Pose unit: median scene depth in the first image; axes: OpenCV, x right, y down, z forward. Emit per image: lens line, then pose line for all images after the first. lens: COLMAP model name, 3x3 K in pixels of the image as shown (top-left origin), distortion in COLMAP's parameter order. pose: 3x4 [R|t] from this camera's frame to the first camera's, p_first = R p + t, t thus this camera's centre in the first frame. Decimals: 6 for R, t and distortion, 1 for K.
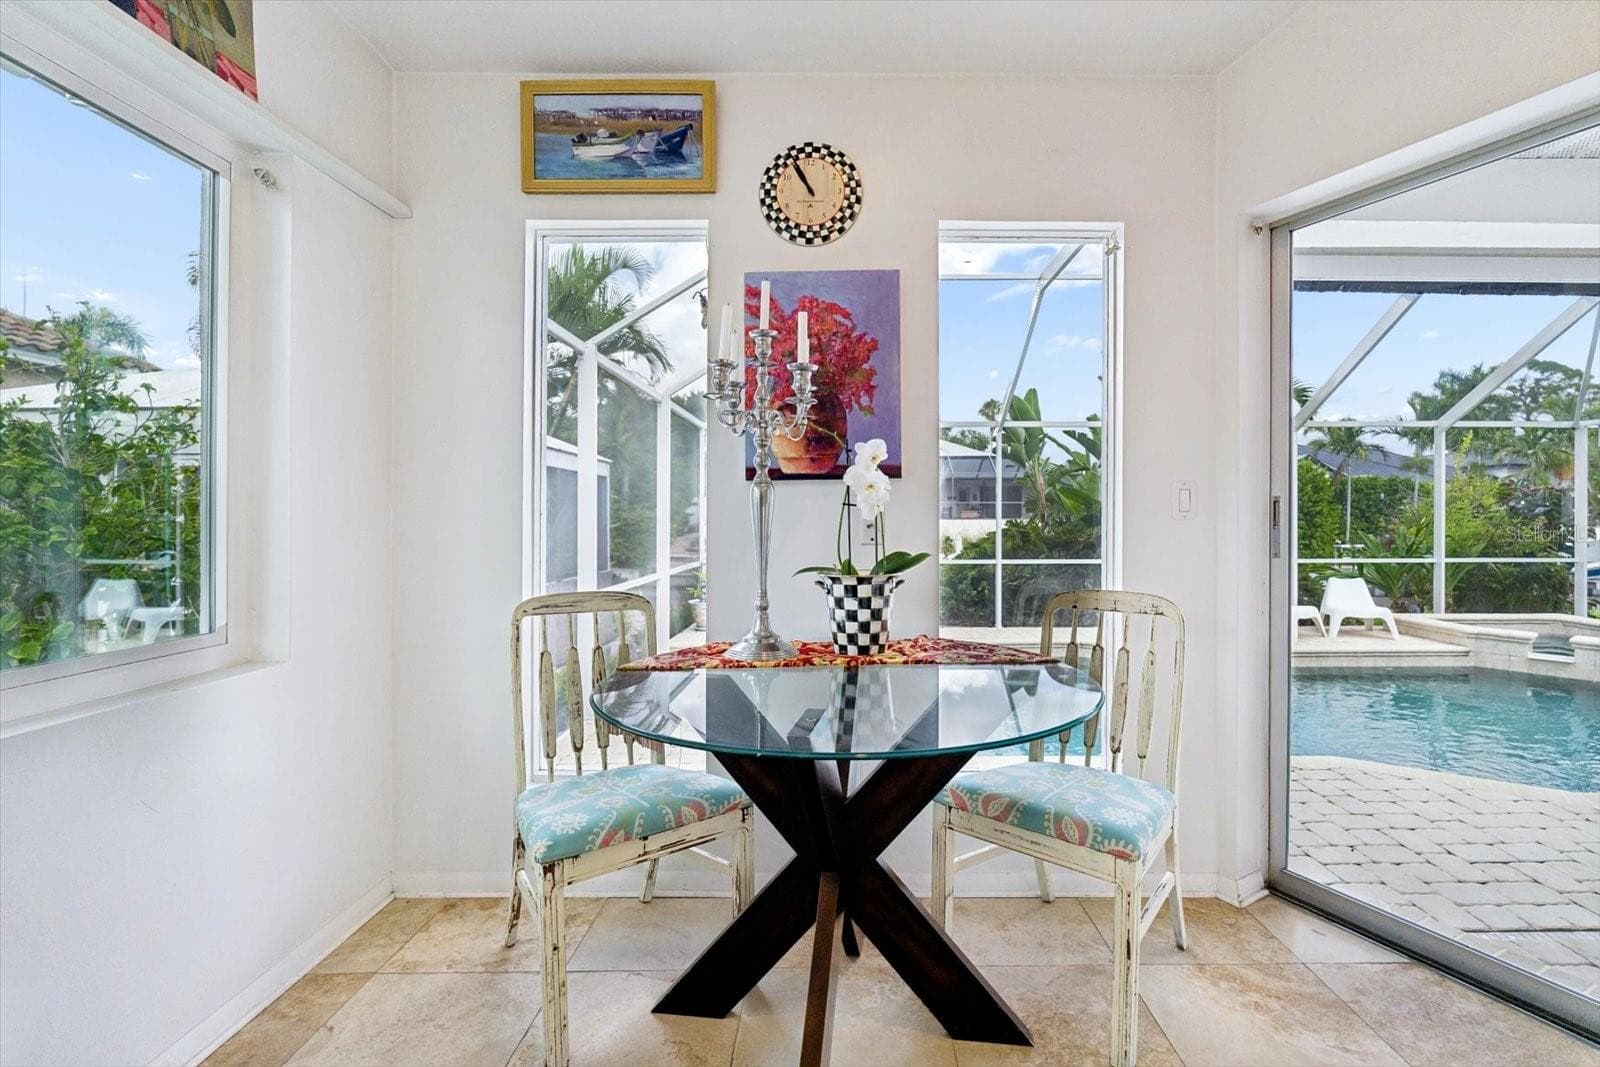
lens RADIAL K [[708.1, 0, 806.2], [0, 708.1, 532.6], [0, 0, 1]] dist [-0.008770, 0.000568]
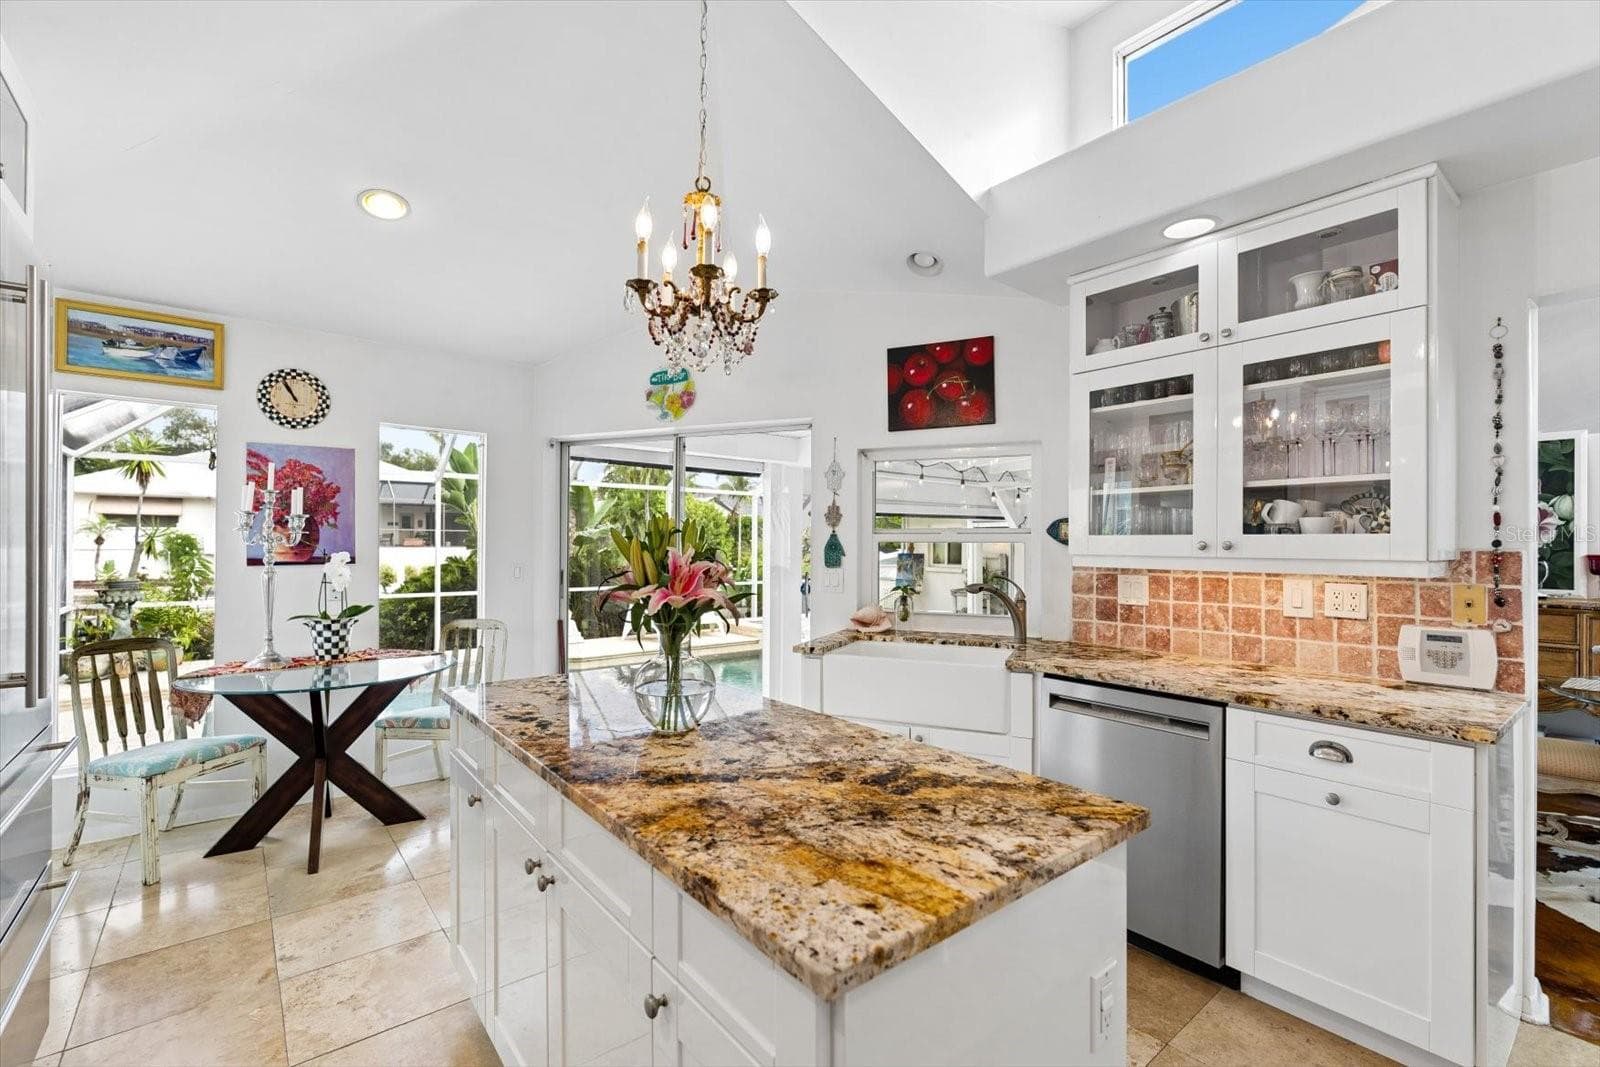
lens RADIAL K [[708.1, 0, 823.4], [0, 708.1, 552.0], [0, 0, 1]] dist [-0.008770, 0.000568]
pose [[0.732013, 0.004238, 0.681277, -0.222190], [-0.001468, 0.999988, -0.004643, -0.100688], [-0.681289, 0.002399, 0.732011, -1.157006]]
